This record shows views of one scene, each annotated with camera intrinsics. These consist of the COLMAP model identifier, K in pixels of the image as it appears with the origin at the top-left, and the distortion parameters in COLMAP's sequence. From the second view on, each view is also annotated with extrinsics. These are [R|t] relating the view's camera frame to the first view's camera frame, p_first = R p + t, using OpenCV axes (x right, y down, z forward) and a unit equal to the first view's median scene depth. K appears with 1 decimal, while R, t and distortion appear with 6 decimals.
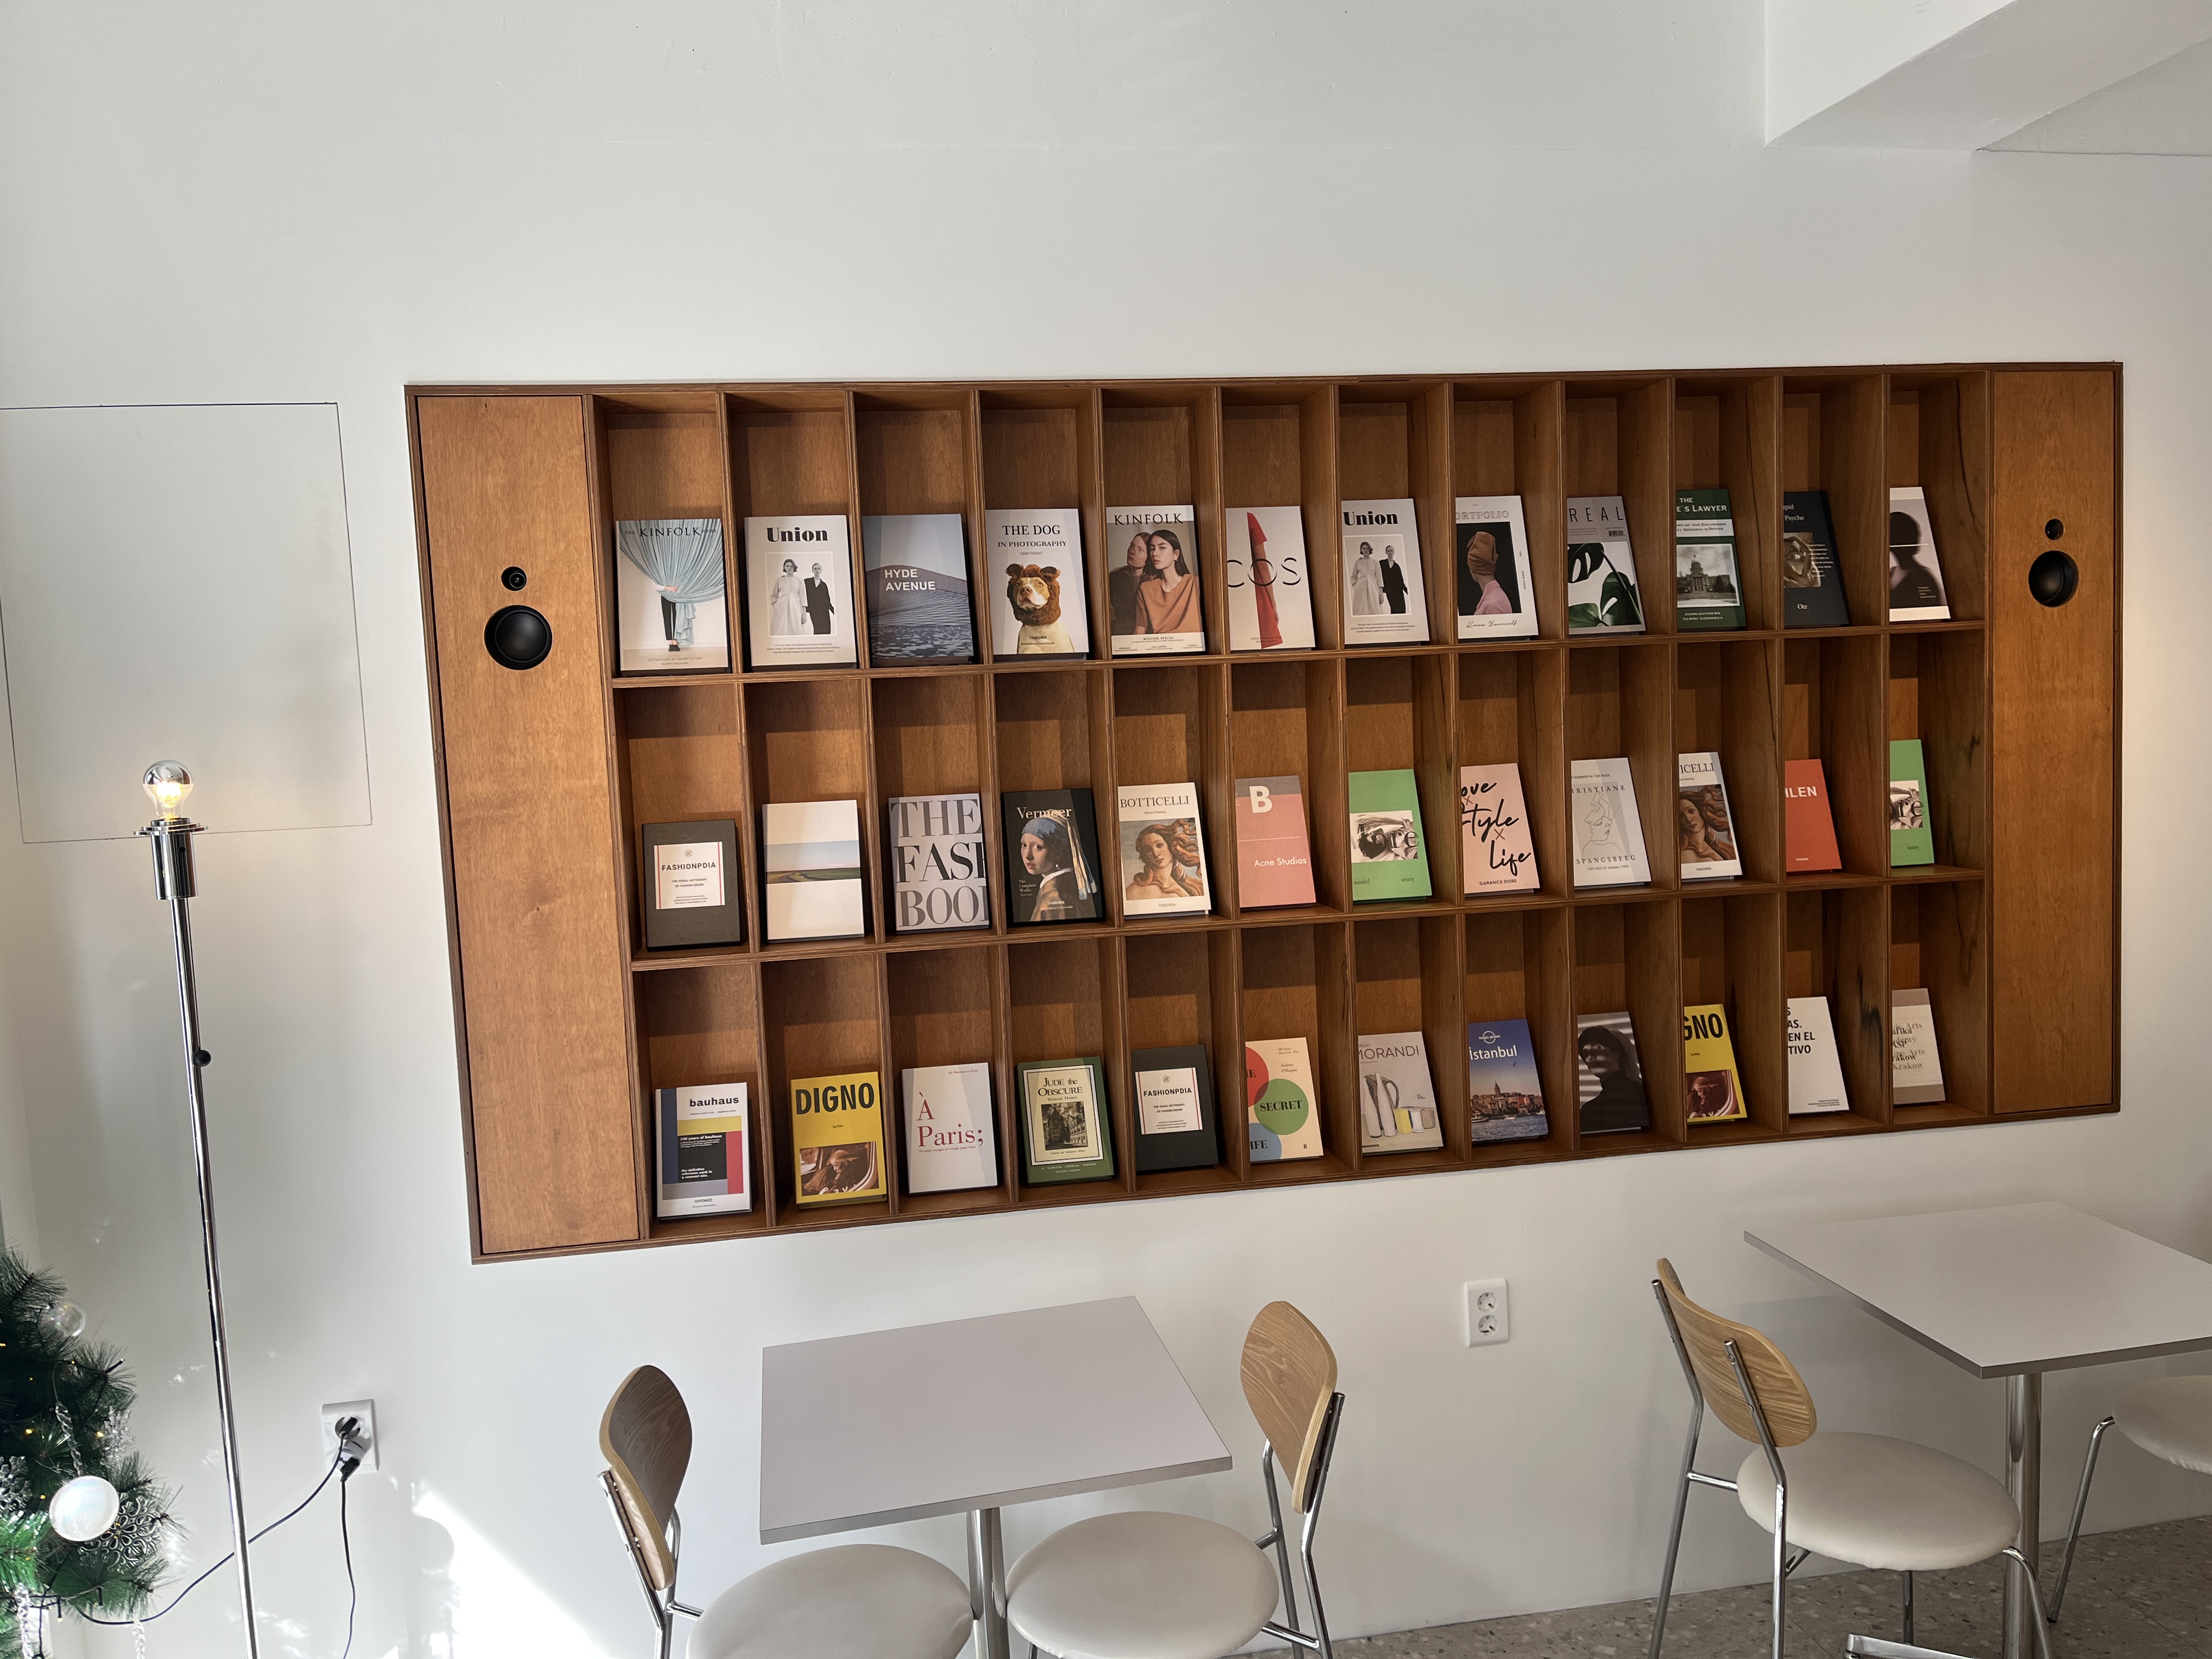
lens RADIAL K [[1686.7, 0, 1065.6], [0, 1686.7, 825.9], [0, 0, 1]] dist [0.129091, -0.198272]
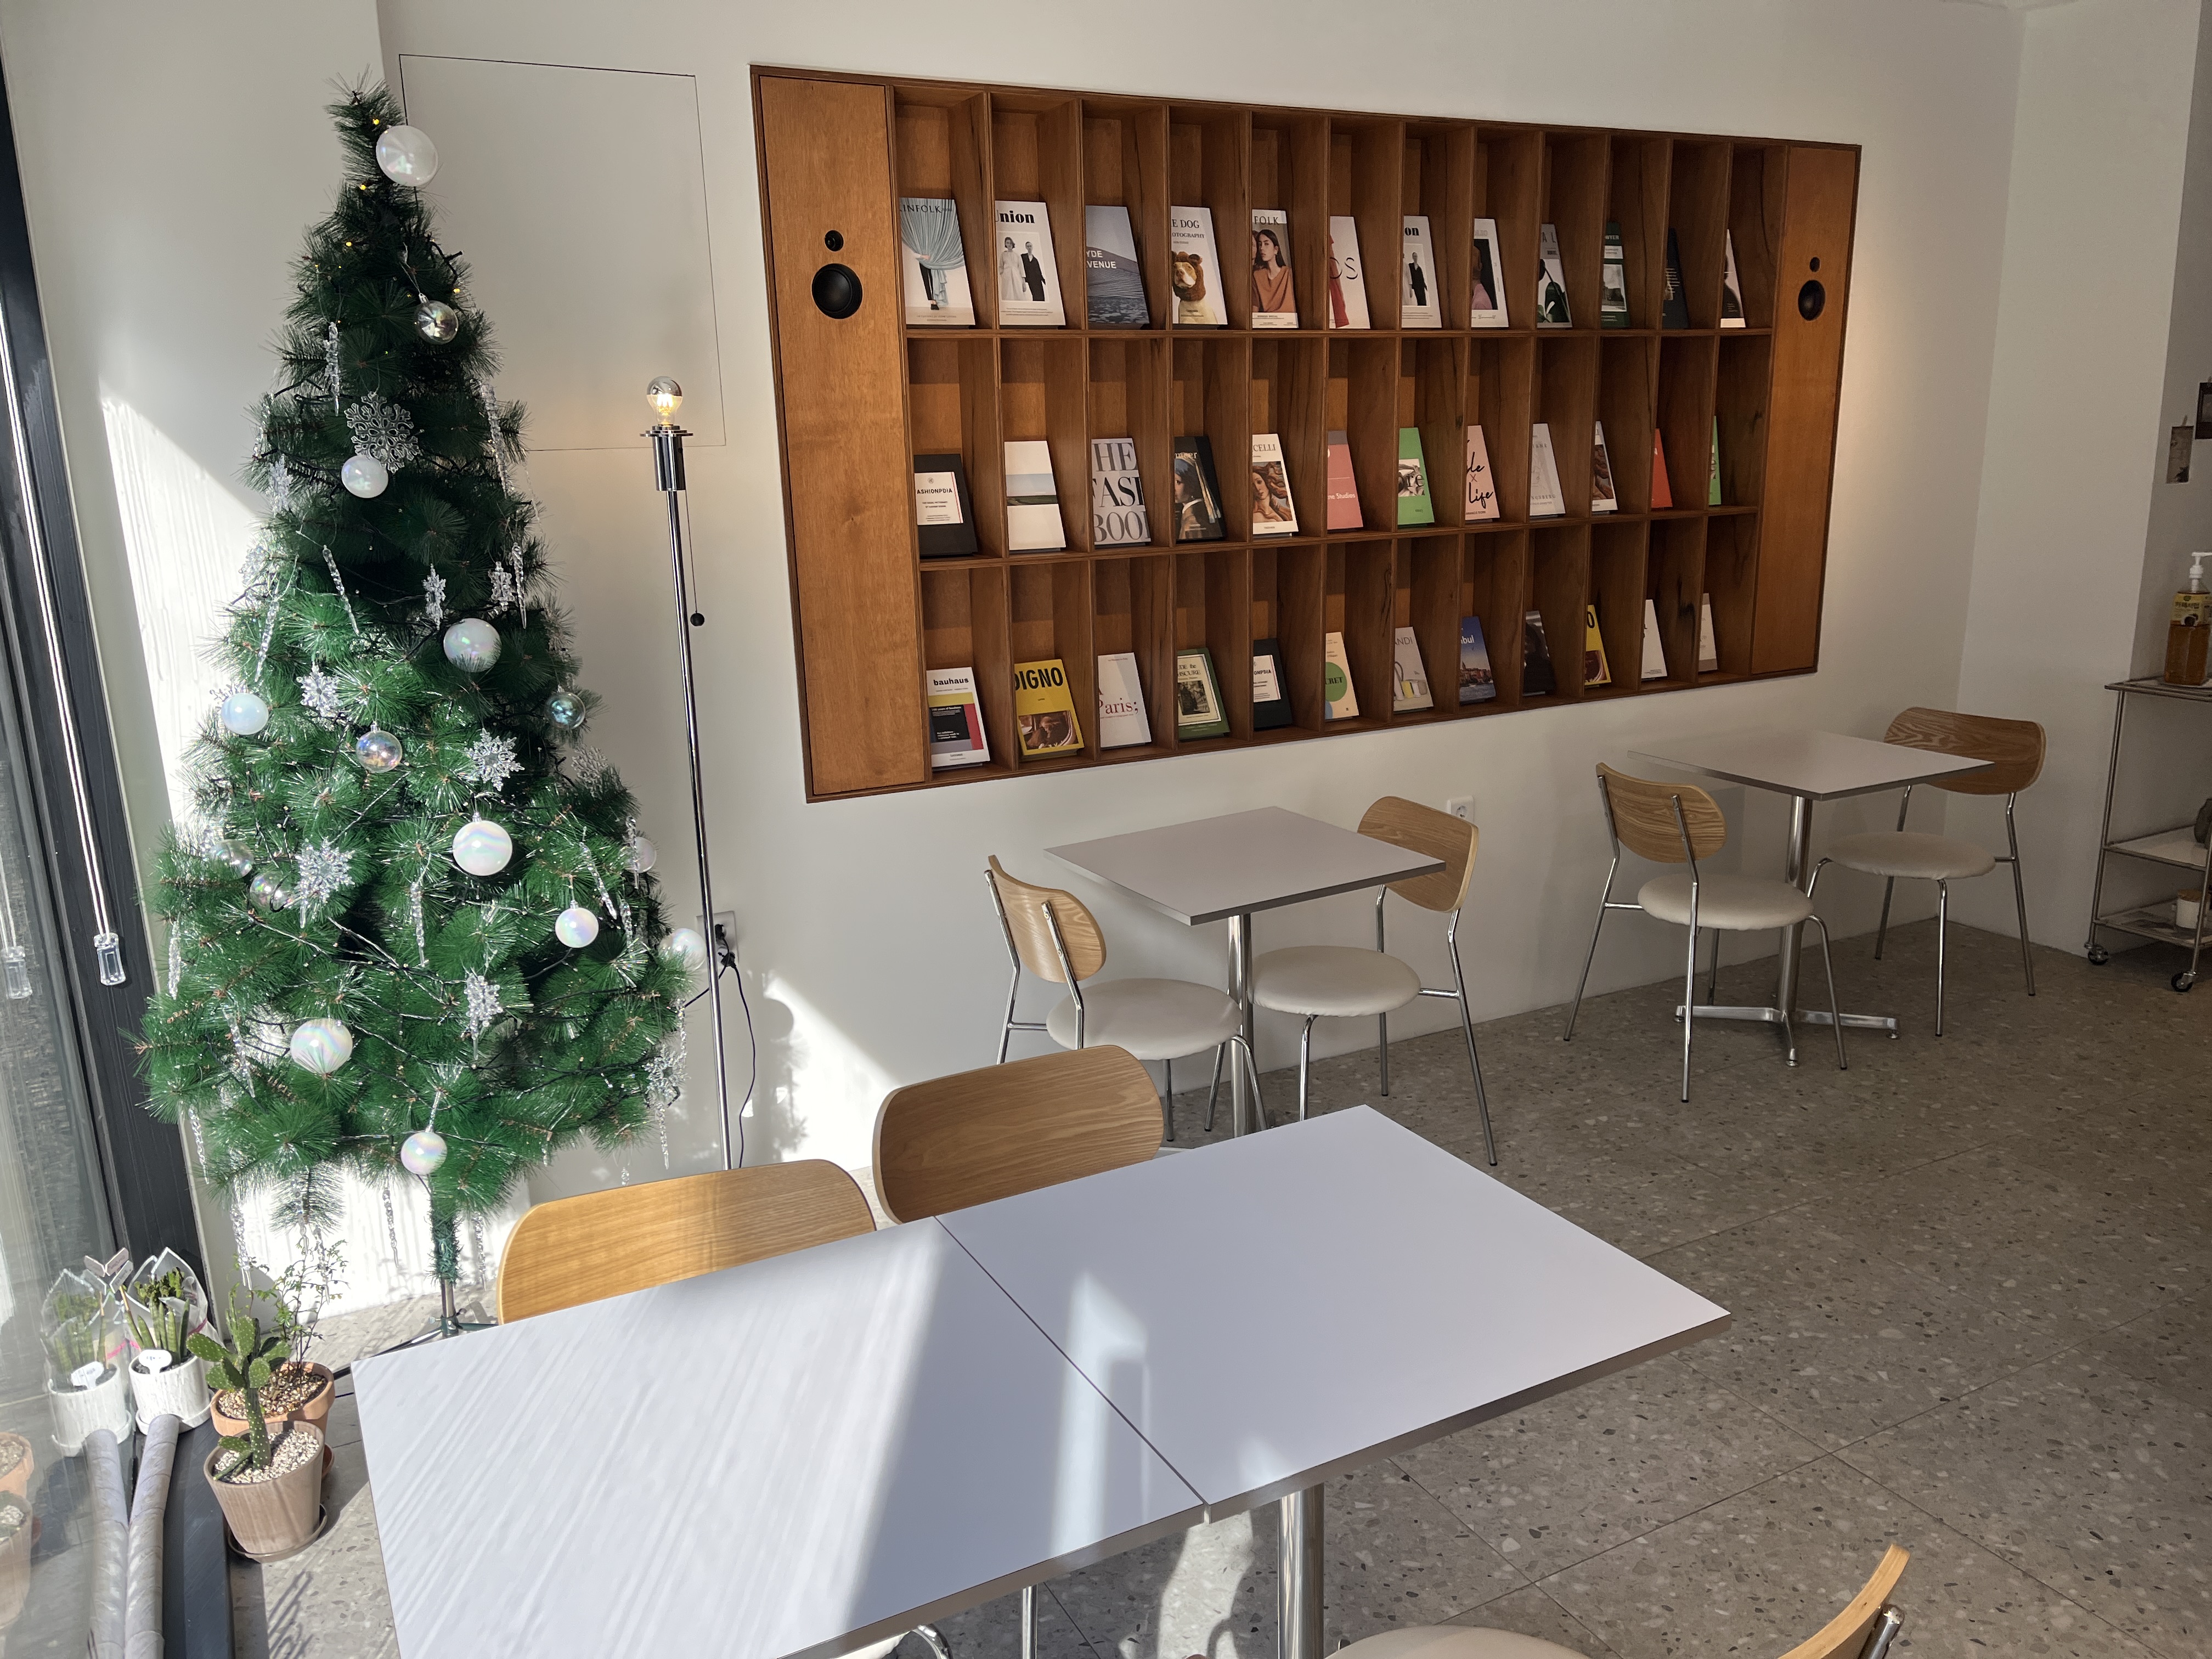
lens RADIAL K [[1671.5, 0, 1106.0], [0, 1671.5, 829.5], [0, 0, 1]] dist [0.038962, -0.003955]
pose [[0.948667, -0.055138, 0.311432, -0.483614], [0.007932, 0.988524, 0.150853, 0.082220], [-0.316176, -0.140639, 0.938218, -0.221605]]
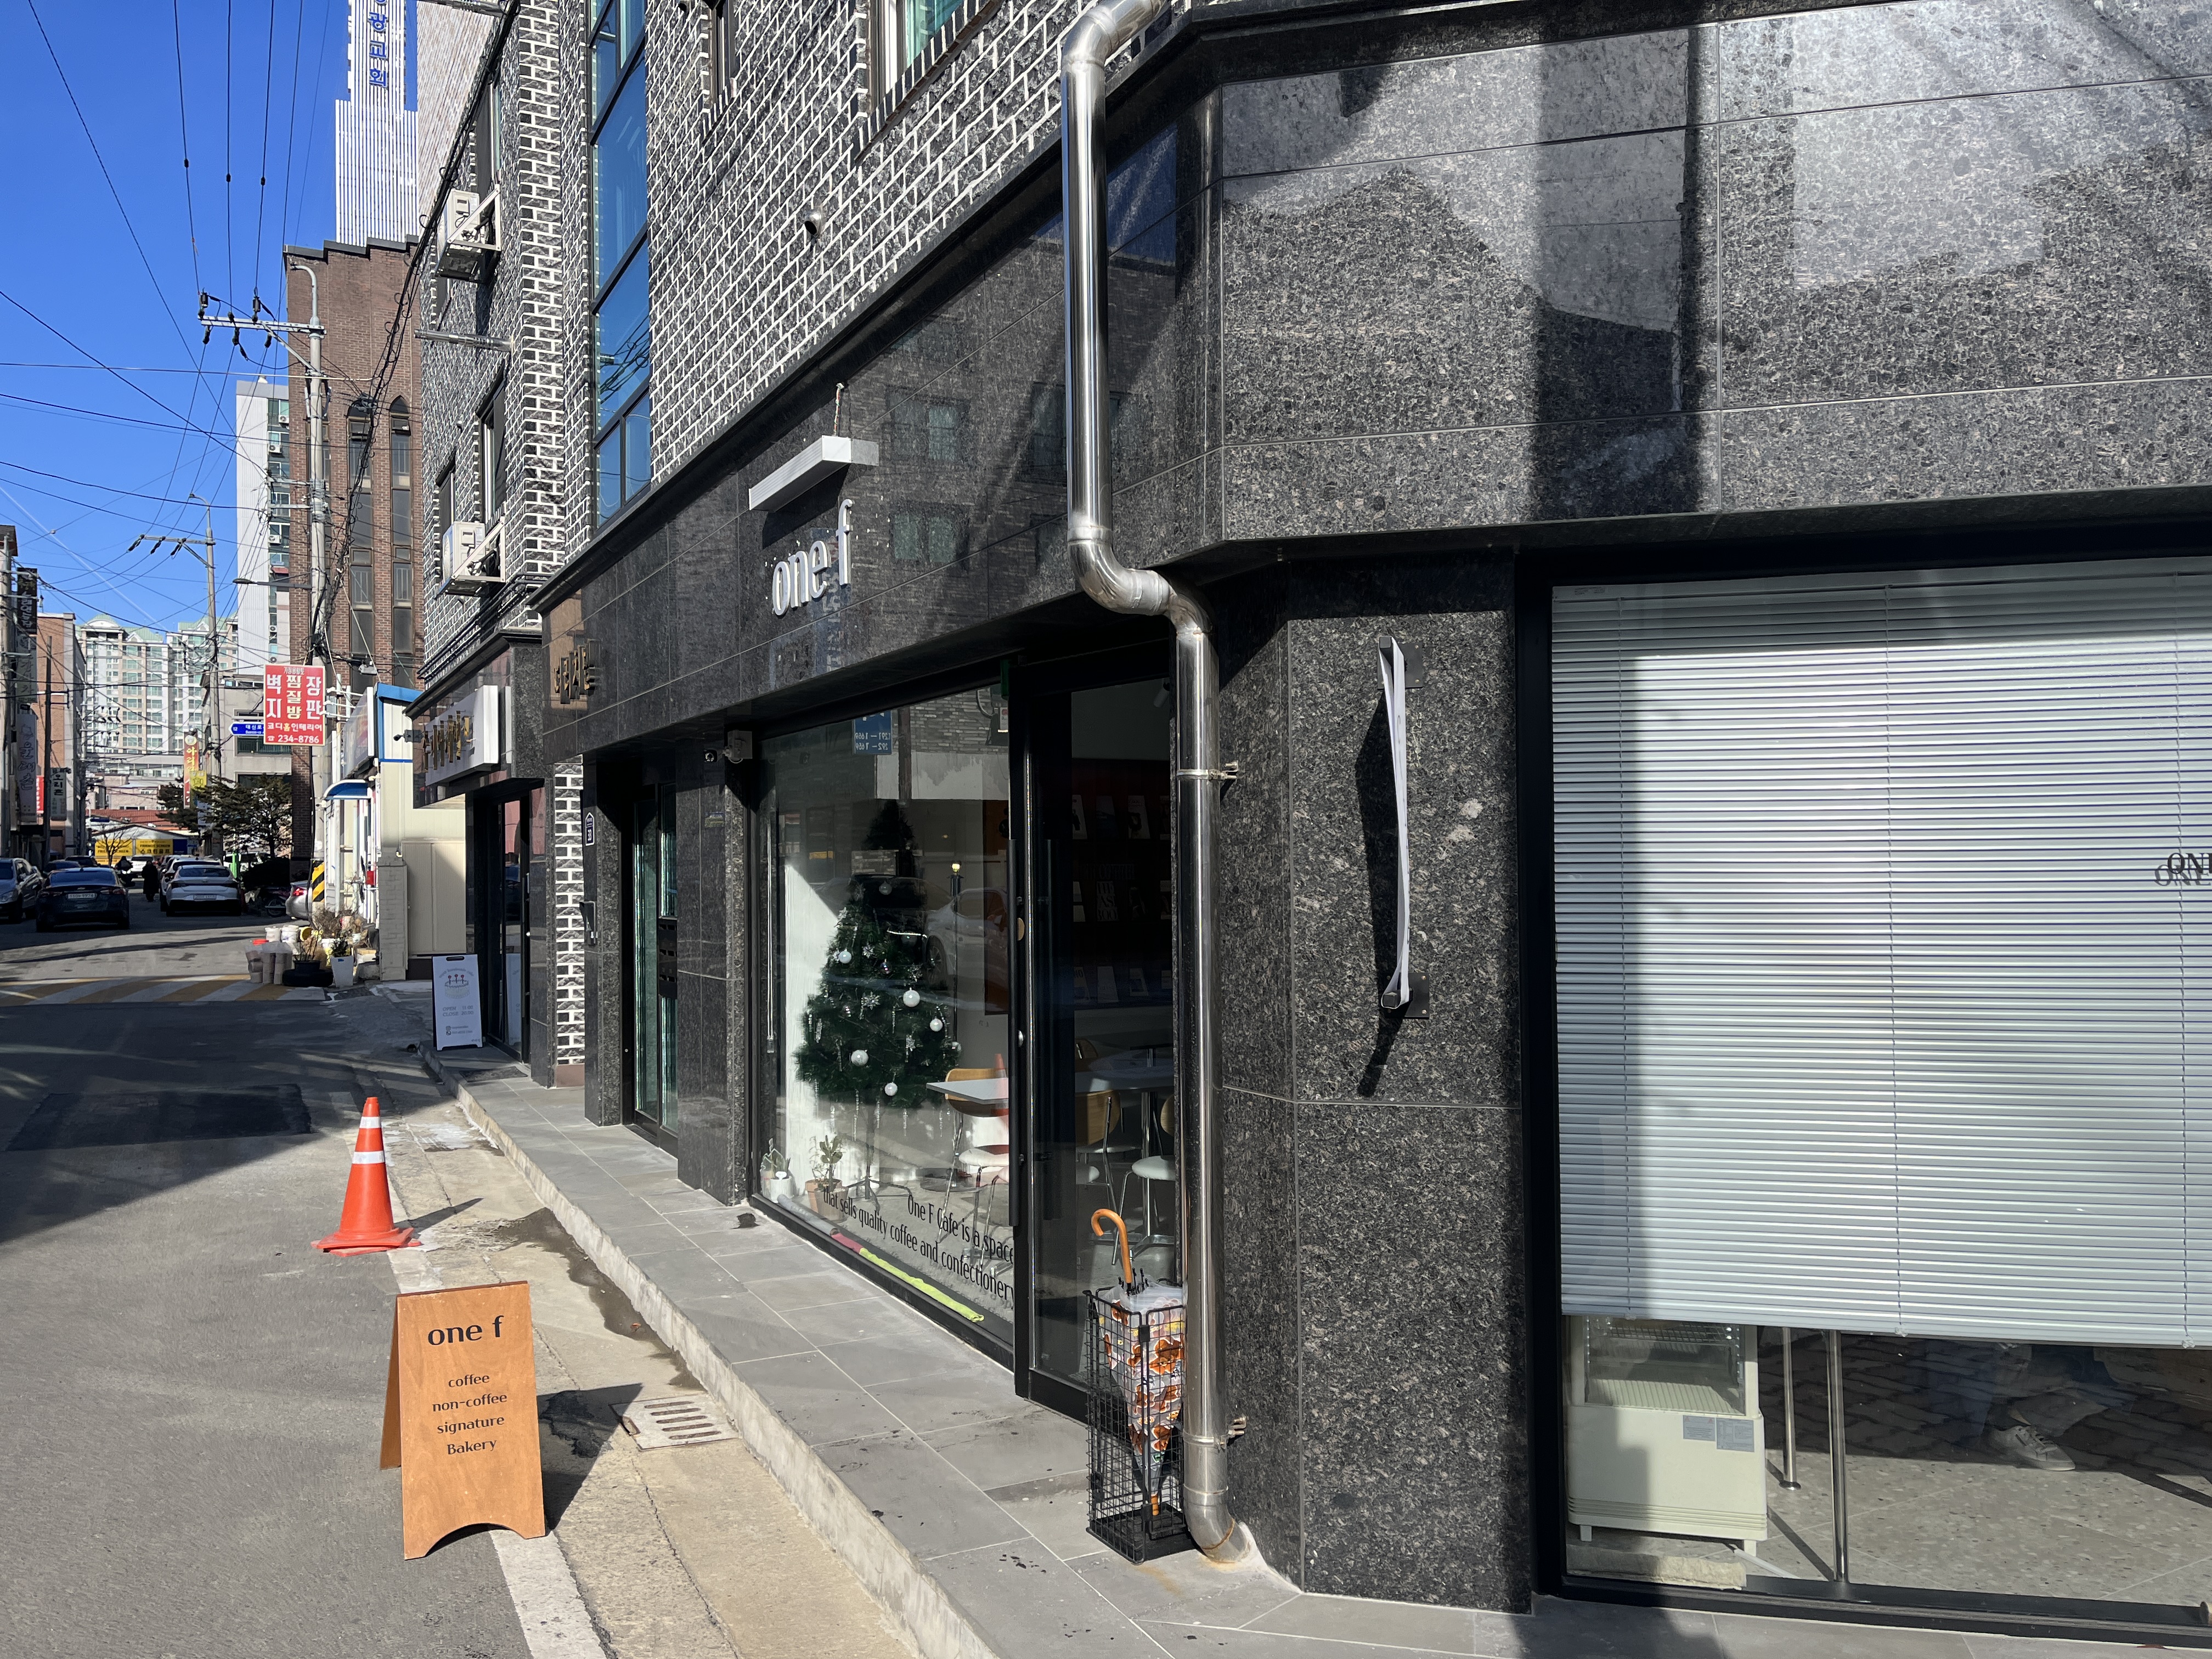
lens RADIAL K [[1671.5, 0, 1106.0], [0, 1671.5, 829.5], [0, 0, 1]] dist [0.038962, -0.003955]
pose [[0.948237, 0.044191, 0.314474, -1.070206], [-0.012078, 0.994573, -0.103341, 0.213450], [-0.317334, 0.094194, 0.943624, -2.000671]]
